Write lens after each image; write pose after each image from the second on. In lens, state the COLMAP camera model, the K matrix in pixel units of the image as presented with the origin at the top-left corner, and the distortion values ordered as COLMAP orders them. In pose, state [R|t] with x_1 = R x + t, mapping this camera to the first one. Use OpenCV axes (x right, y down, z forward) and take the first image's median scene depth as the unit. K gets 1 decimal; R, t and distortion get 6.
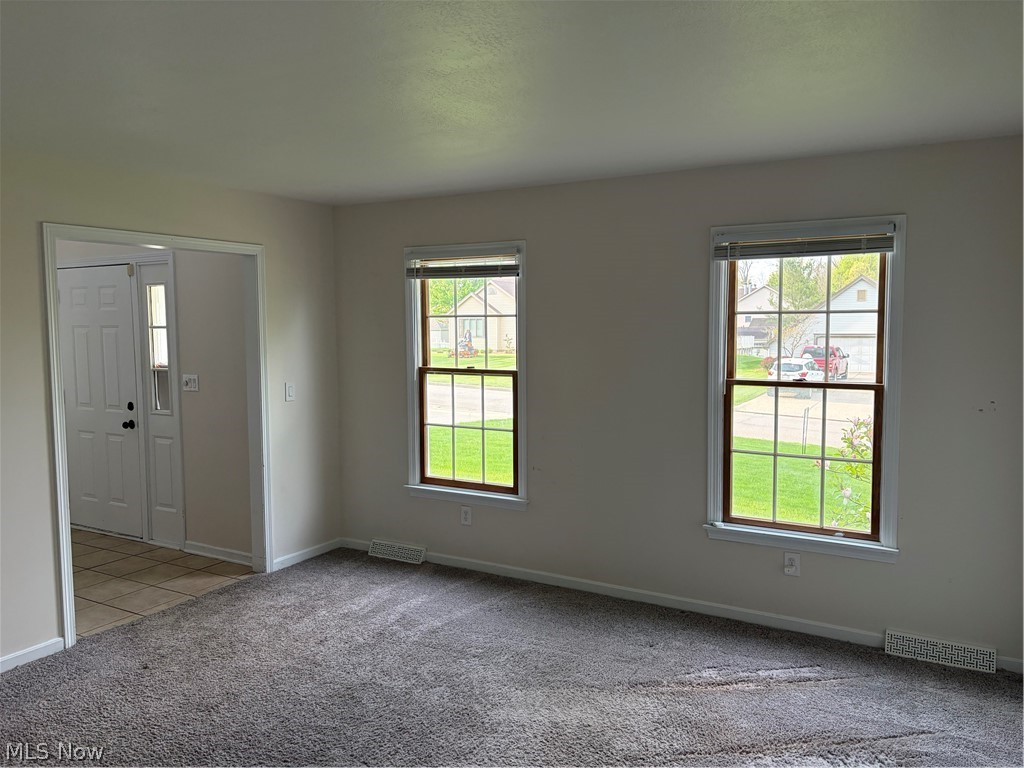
lens RADIAL K [[769.9, 0, 513.1], [0, 769.9, 384.5], [0, 0, 1]] dist [0.061687, -0.069076]
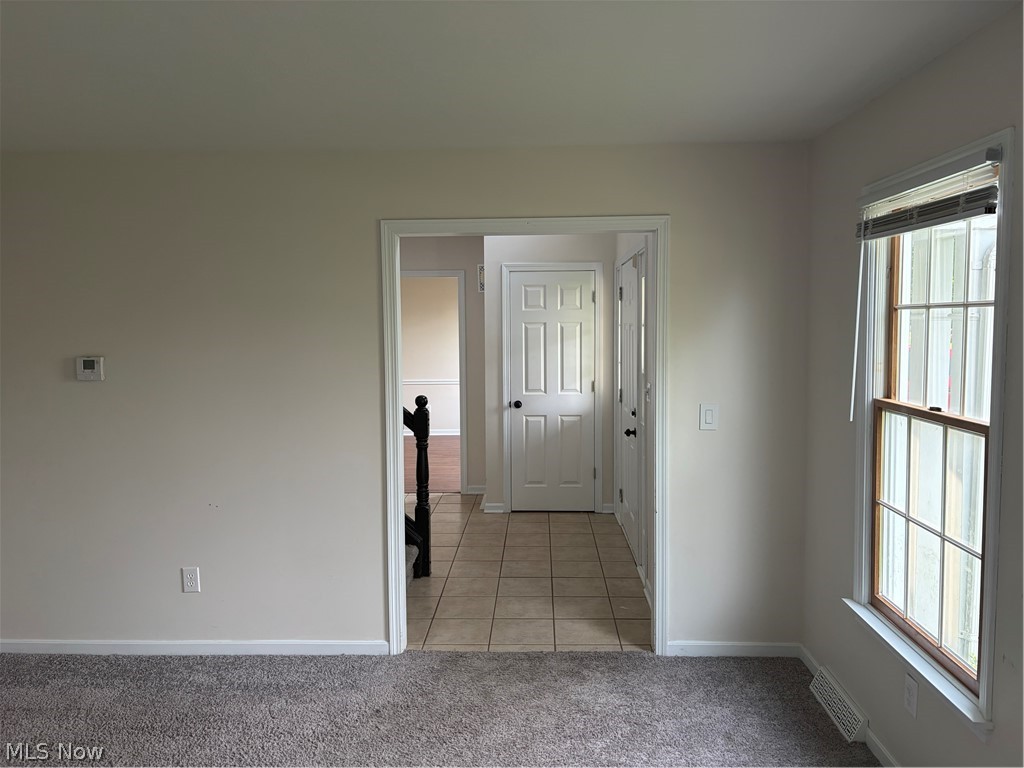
lens RADIAL K [[769.9, 0, 485.8], [0, 769.9, 392.8], [0, 0, 1]] dist [0.061687, -0.069076]
pose [[0.471622, 0.081298, -0.878045, 0.246976], [-0.064099, 0.996267, 0.057814, -0.042521], [0.879468, 0.029016, 0.475073, 0.499327]]
